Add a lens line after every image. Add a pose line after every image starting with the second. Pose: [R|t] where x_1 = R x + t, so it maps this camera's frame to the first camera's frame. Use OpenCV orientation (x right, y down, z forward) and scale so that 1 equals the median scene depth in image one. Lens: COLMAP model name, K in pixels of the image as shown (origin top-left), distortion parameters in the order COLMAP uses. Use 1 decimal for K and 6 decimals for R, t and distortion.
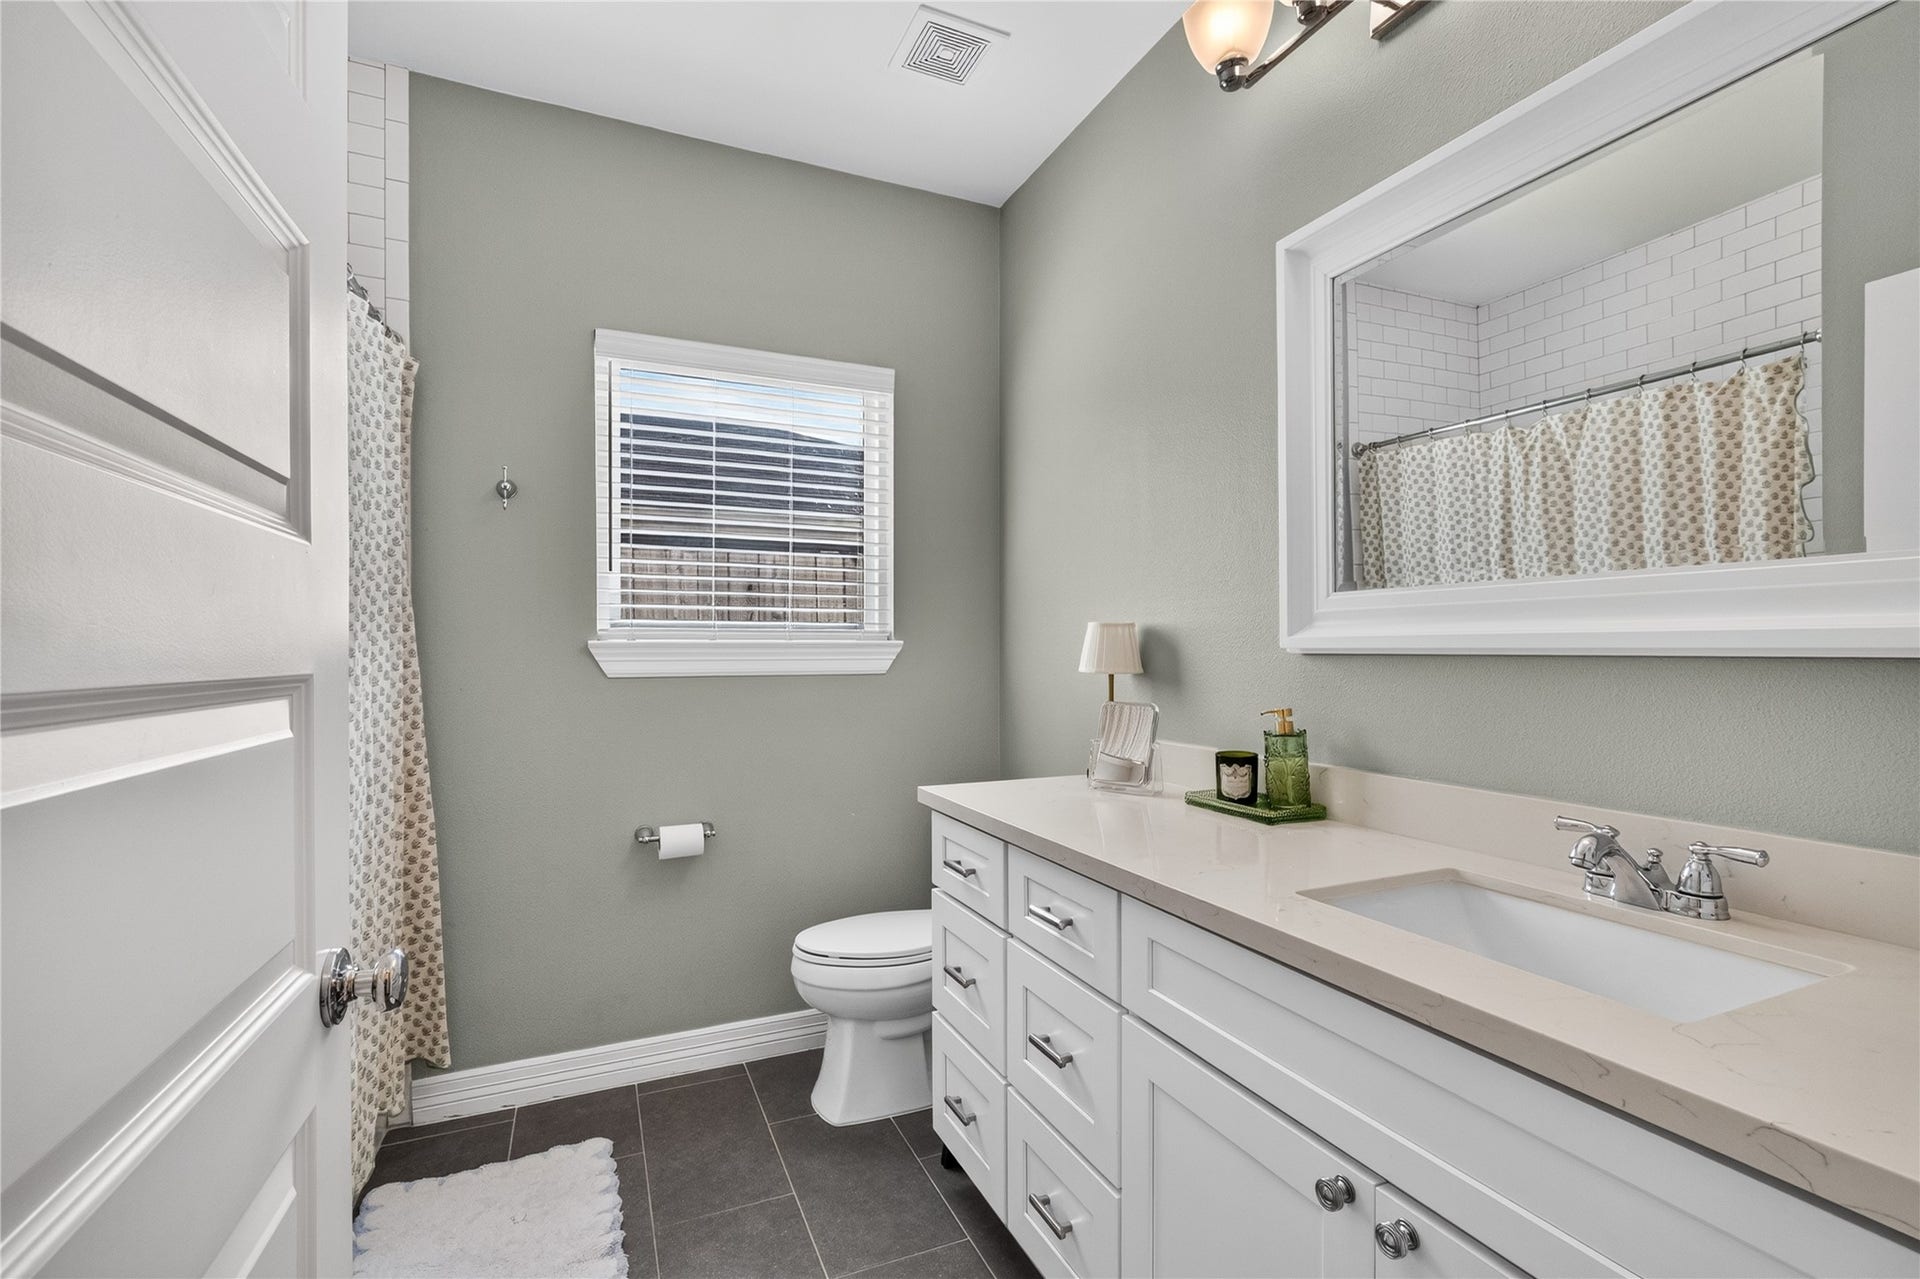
lens RADIAL K [[852.4, 0, 969.6], [0, 852.4, 661.5], [0, 0, 1]] dist [-0.000401, 0.000113]
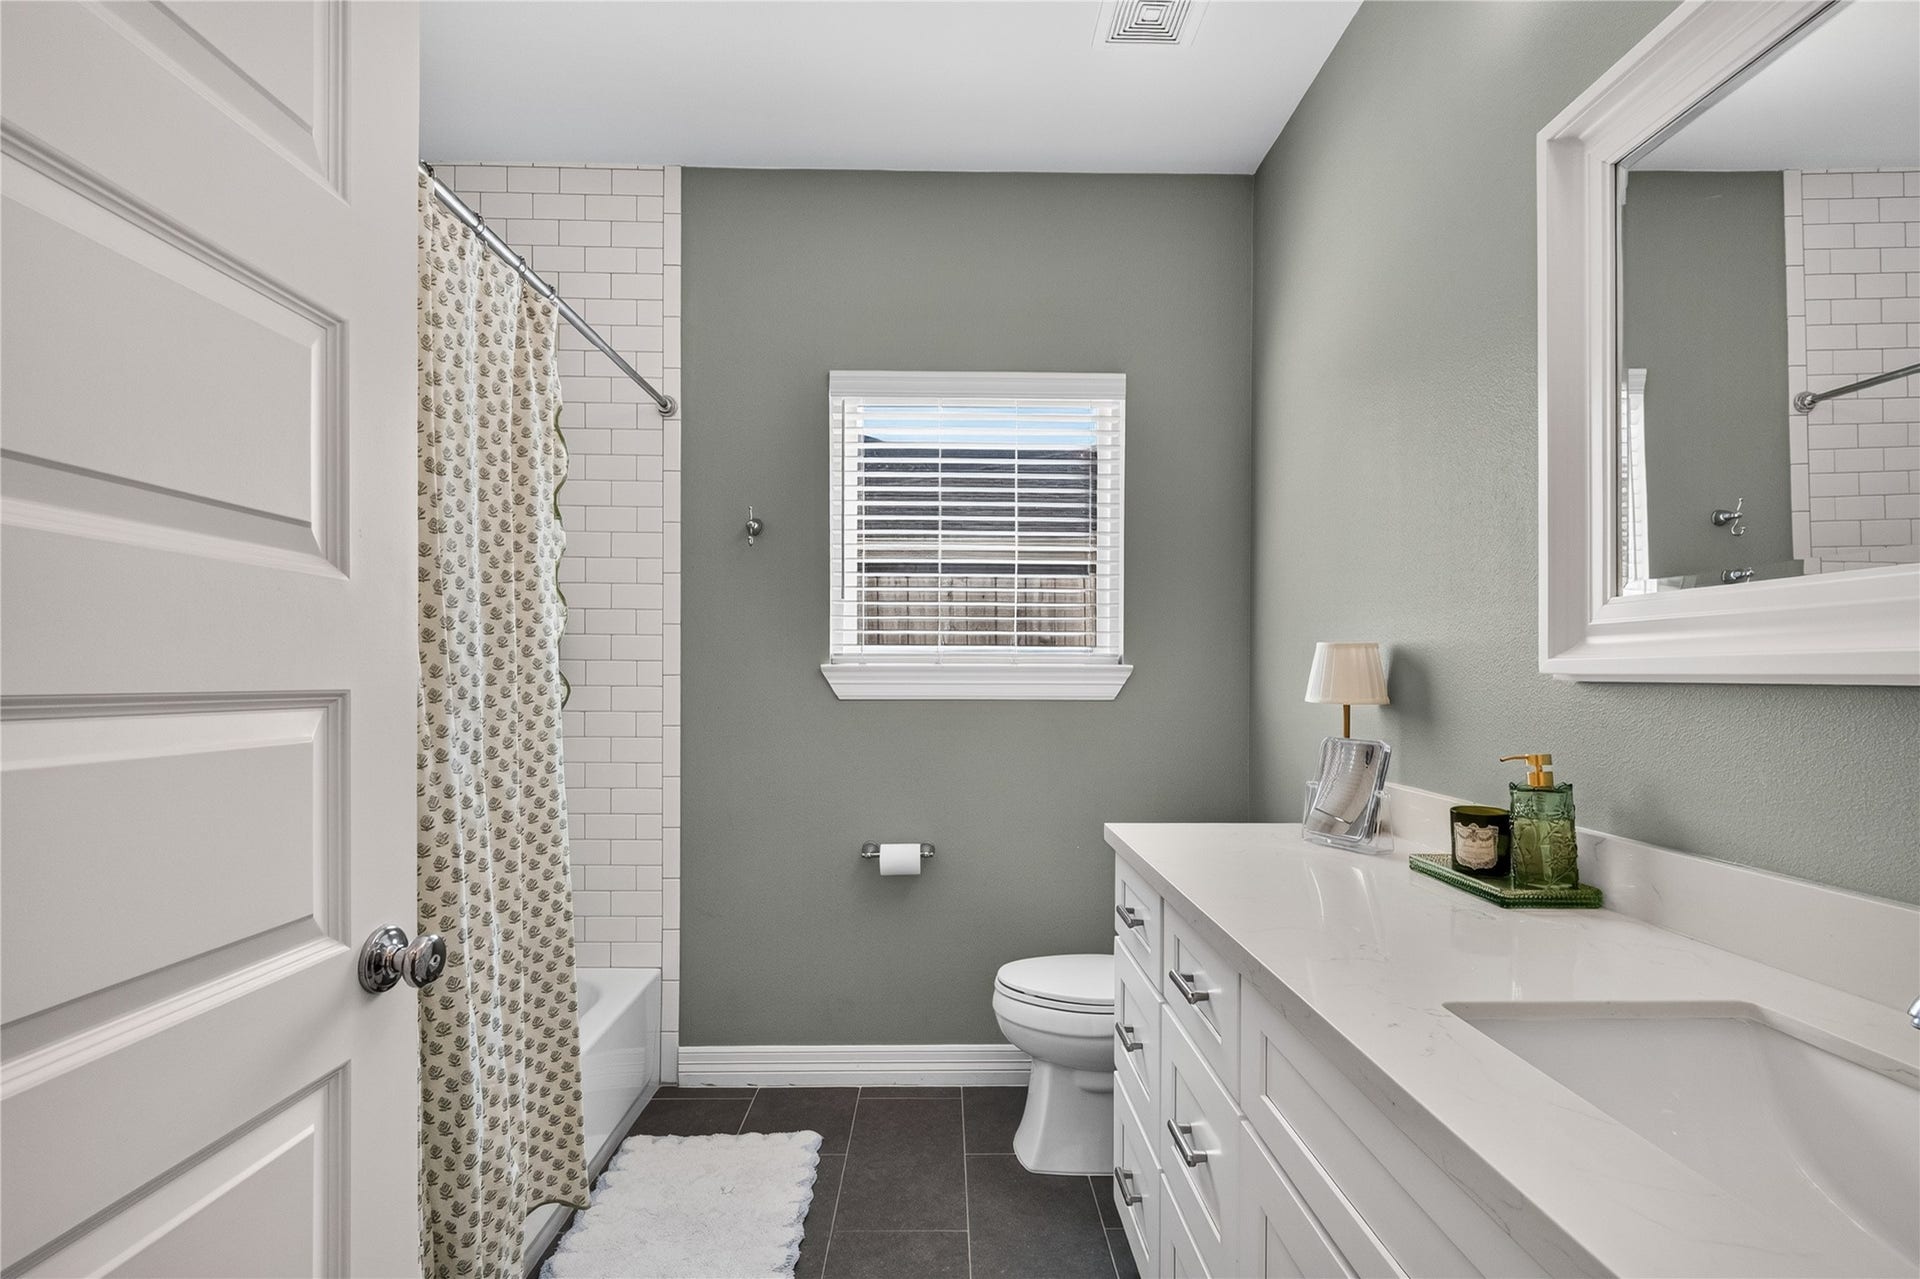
lens RADIAL K [[864.2, 0, 960.5], [0, 864.2, 688.5], [0, 0, 1]] dist [-0.001120, -0.000636]
pose [[0.920263, 0.010632, -0.391156, 0.157207], [-0.010085, 0.999943, 0.003454, -0.000039], [0.391171, 0.000766, 0.920318, 0.081554]]
